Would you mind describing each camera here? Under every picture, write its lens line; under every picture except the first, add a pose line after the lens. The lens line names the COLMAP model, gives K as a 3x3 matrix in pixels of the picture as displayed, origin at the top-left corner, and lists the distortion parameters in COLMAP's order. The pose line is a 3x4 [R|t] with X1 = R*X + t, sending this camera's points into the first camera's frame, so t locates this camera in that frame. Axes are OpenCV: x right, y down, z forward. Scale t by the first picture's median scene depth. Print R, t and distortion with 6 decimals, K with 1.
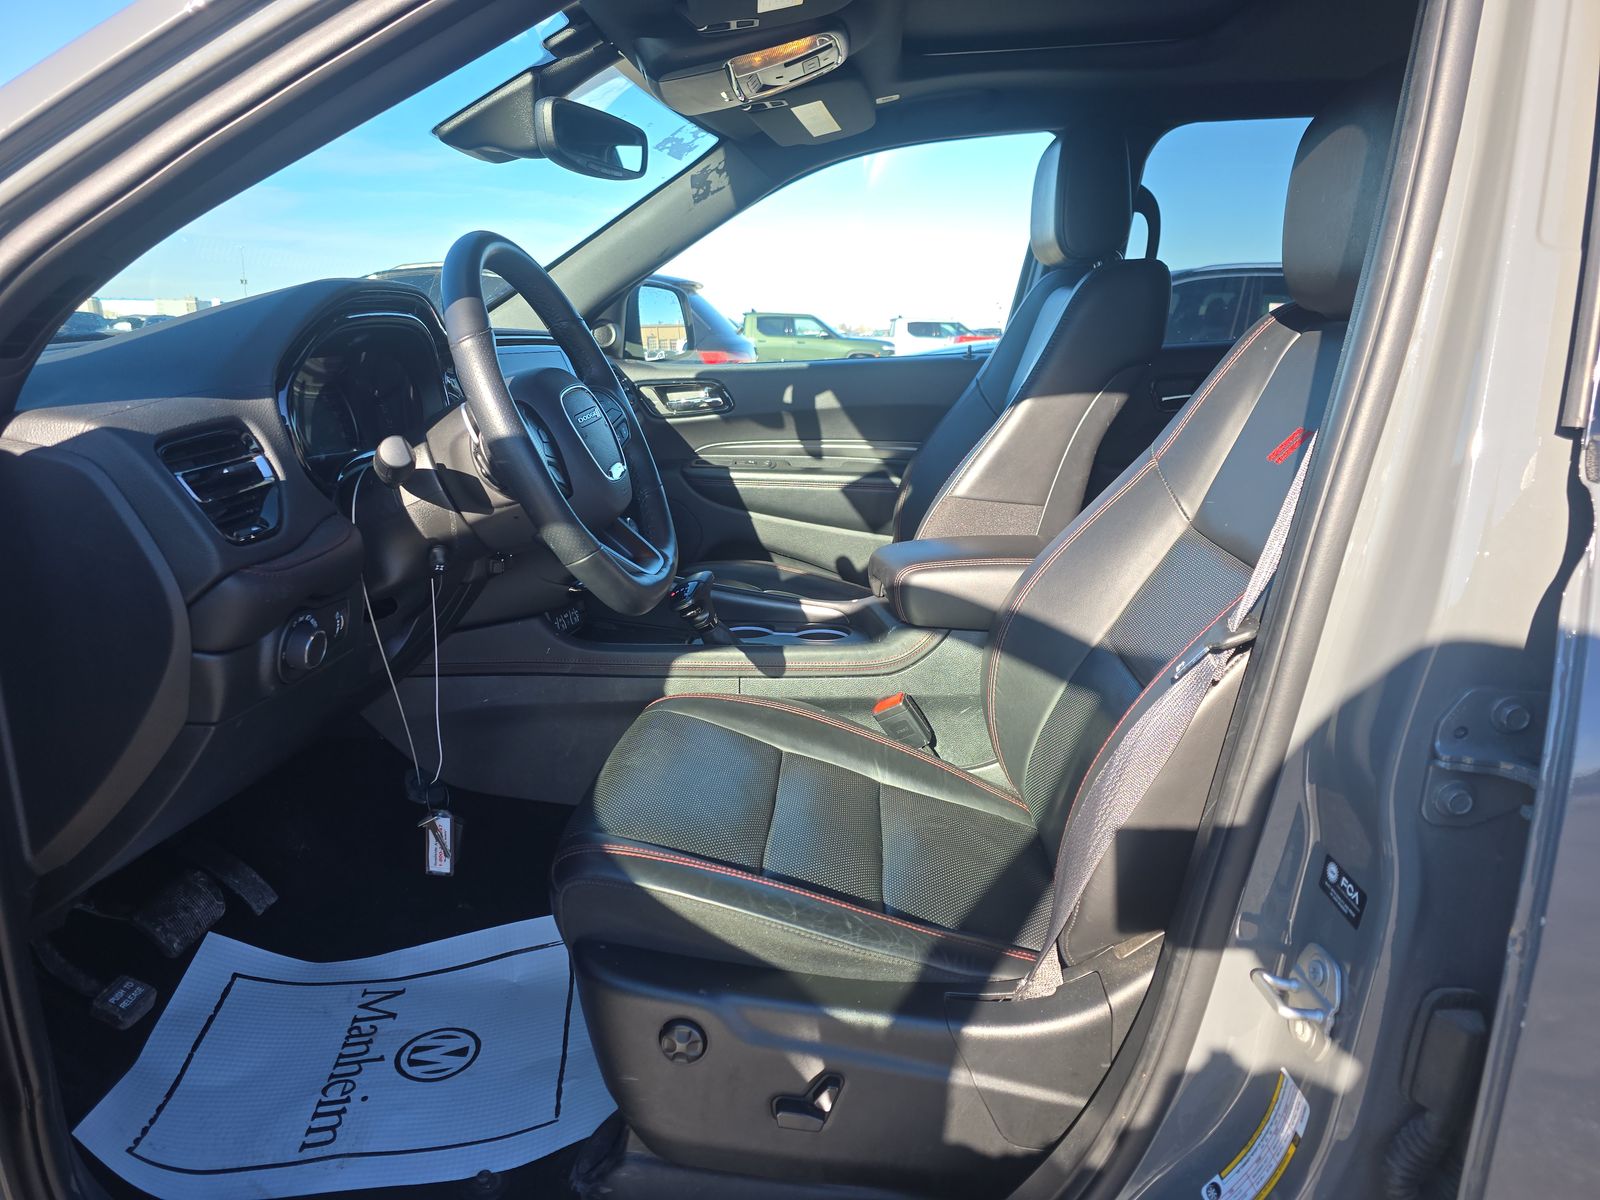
lens RADIAL K [[1081.3, 0, 794.7], [0, 1081.3, 597.9], [0, 0, 1]] dist [0.153852, -0.272009]
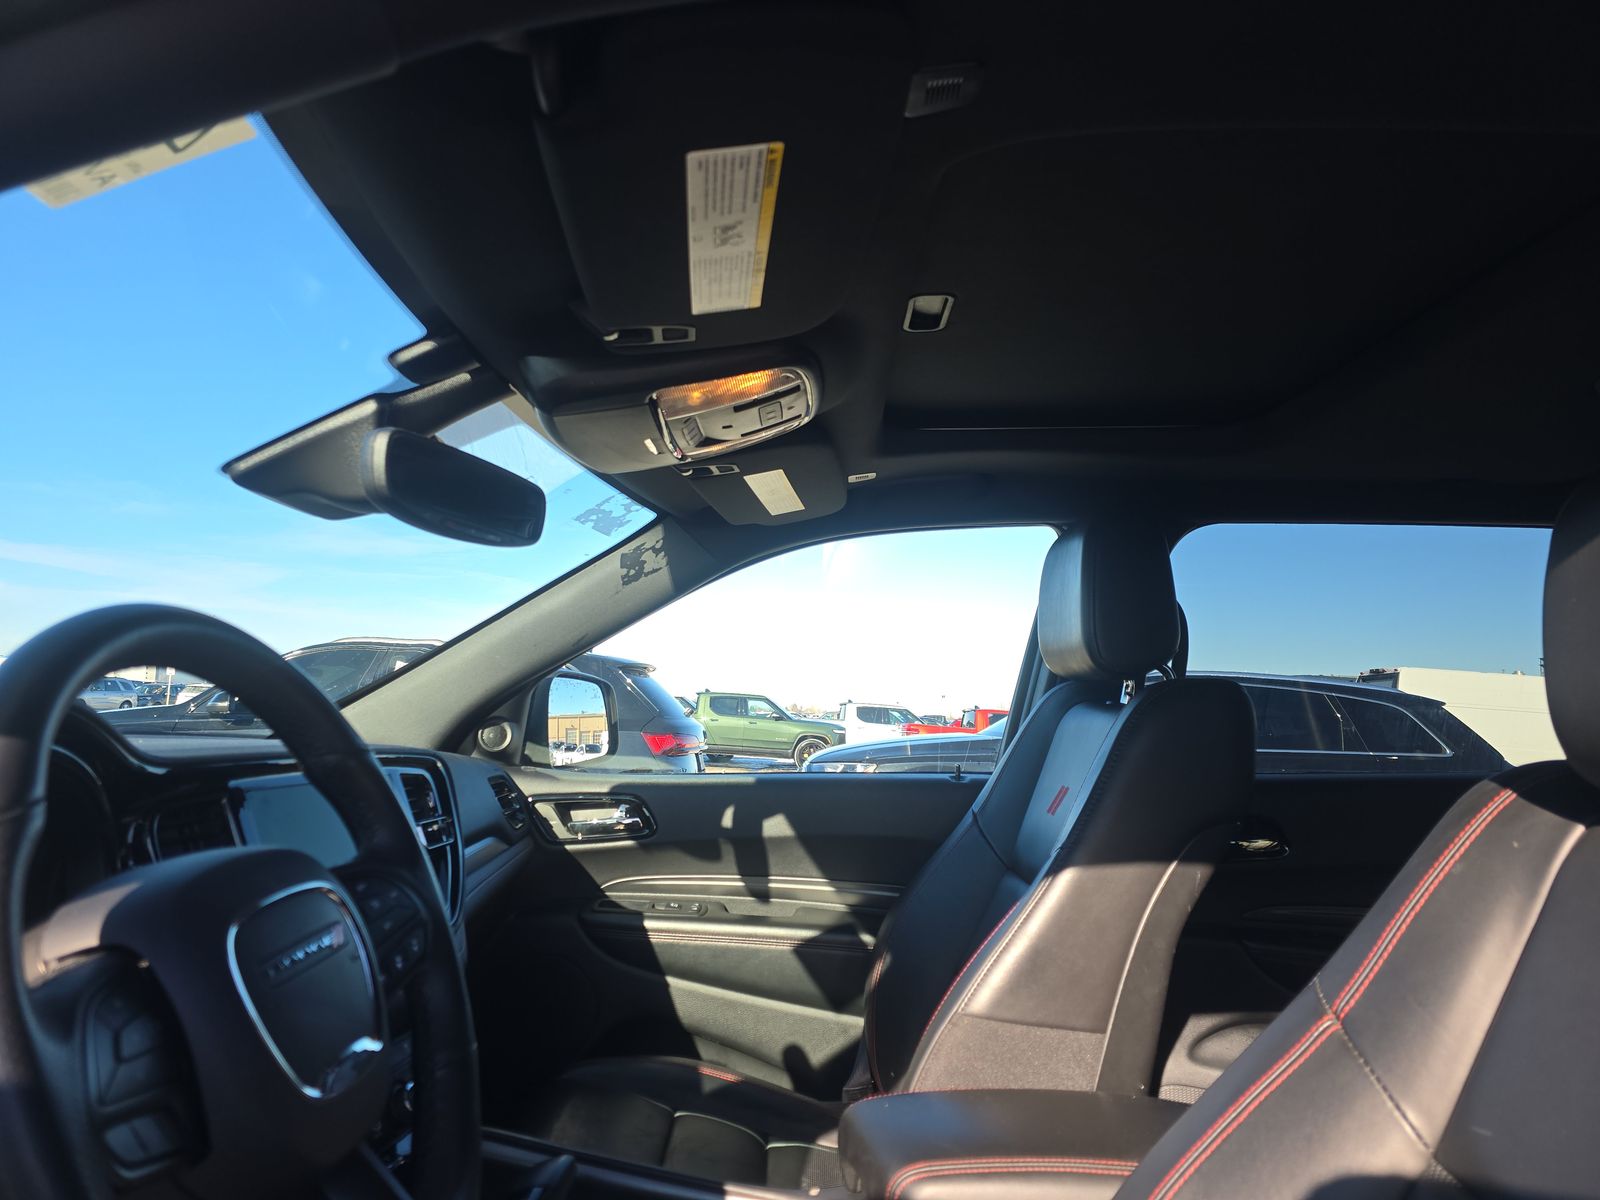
lens RADIAL K [[1081.3, 0, 794.7], [0, 1081.3, 597.9], [0, 0, 1]] dist [0.153852, -0.272009]
pose [[0.998375, 0.041021, 0.039562, 0.004495], [-0.025264, 0.940817, -0.337972, -0.074265], [-0.051085, 0.336423, 0.940324, 0.218837]]
